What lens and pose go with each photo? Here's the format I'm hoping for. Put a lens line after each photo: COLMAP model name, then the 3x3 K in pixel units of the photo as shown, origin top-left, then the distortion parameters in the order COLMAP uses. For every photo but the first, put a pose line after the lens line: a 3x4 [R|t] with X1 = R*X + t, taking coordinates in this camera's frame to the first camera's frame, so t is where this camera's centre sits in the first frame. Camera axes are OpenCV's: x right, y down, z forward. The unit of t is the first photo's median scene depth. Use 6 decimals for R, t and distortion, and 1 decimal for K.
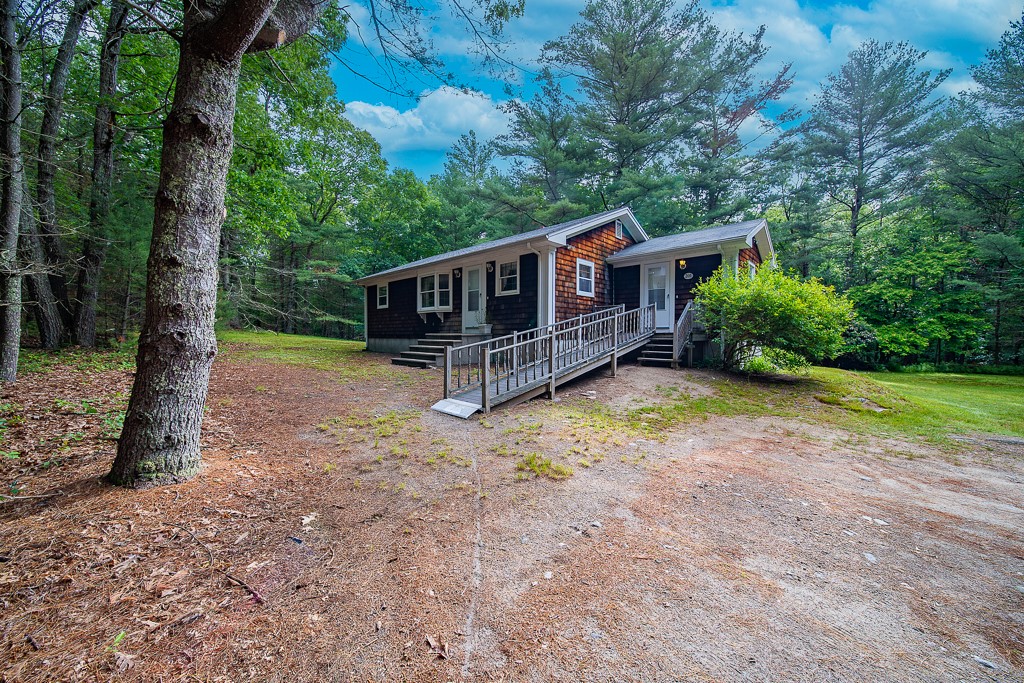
lens RADIAL K [[364.8, 0, 511.9], [0, 364.8, 340.6], [0, 0, 1]] dist [-0.000826, -0.000472]
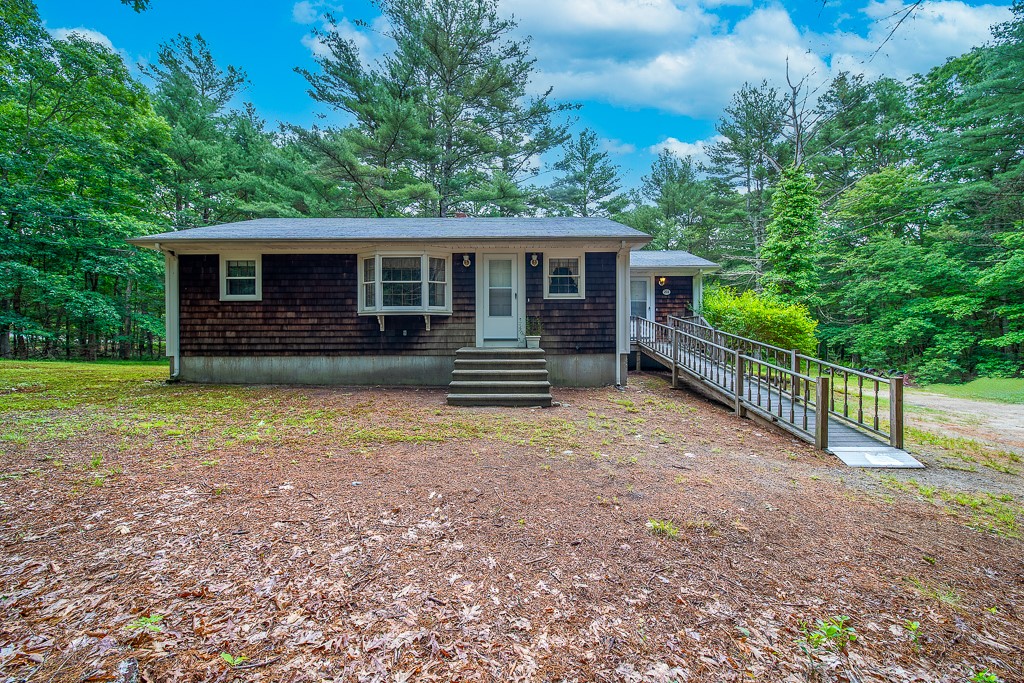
lens RADIAL K [[367.1, 0, 509.3], [0, 367.1, 336.9], [0, 0, 1]] dist [-0.000806, 0.000000]
pose [[0.727721, -0.007682, 0.685830, -0.550041], [0.014994, 0.999876, -0.004710, -0.033952], [-0.685709, 0.013711, 0.727746, 0.429585]]
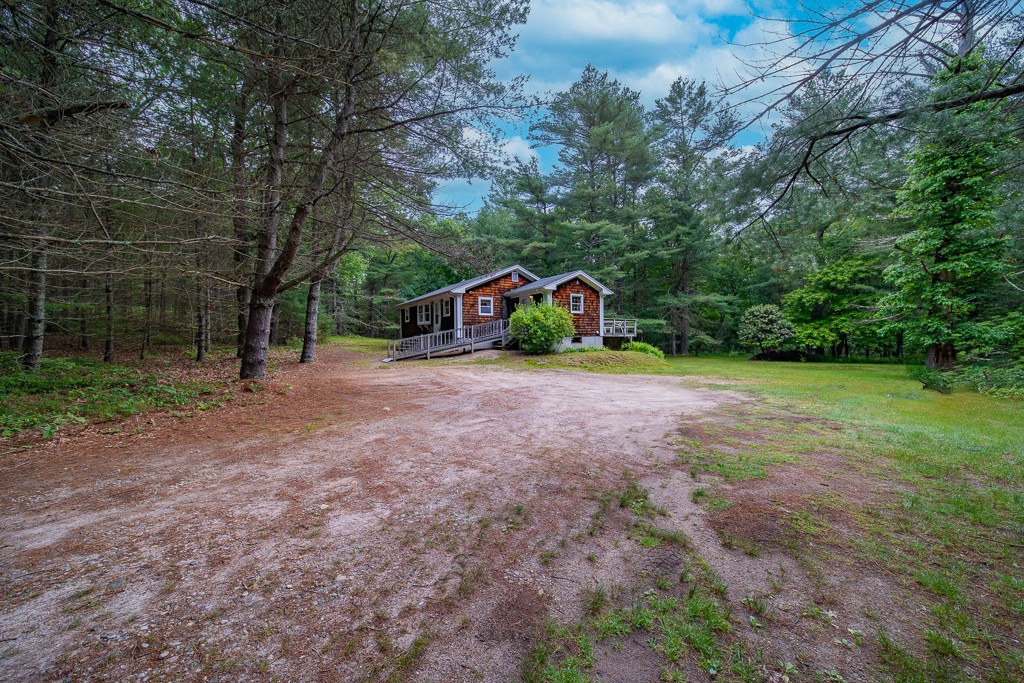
lens RADIAL K [[367.1, 0, 509.3], [0, 367.1, 336.9], [0, 0, 1]] dist [-0.000806, 0.000000]
pose [[0.970838, -0.014214, -0.239316, 0.691643], [0.010523, 0.999805, -0.016694, 0.022811], [0.239506, 0.013688, 0.970798, -0.761351]]
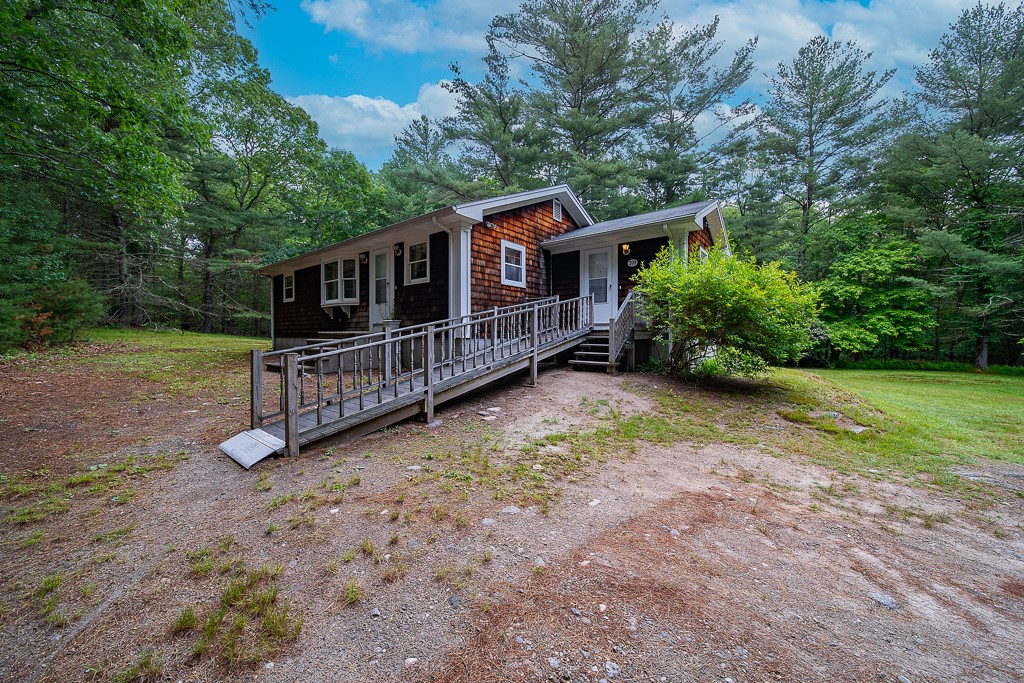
lens RADIAL K [[367.1, 0, 509.3], [0, 367.1, 336.9], [0, 0, 1]] dist [-0.000806, 0.000000]
pose [[0.996873, -0.003960, 0.078926, 0.109287], [0.004390, 0.999976, -0.005281, -0.001114], [-0.078903, 0.005611, 0.996867, 0.143914]]
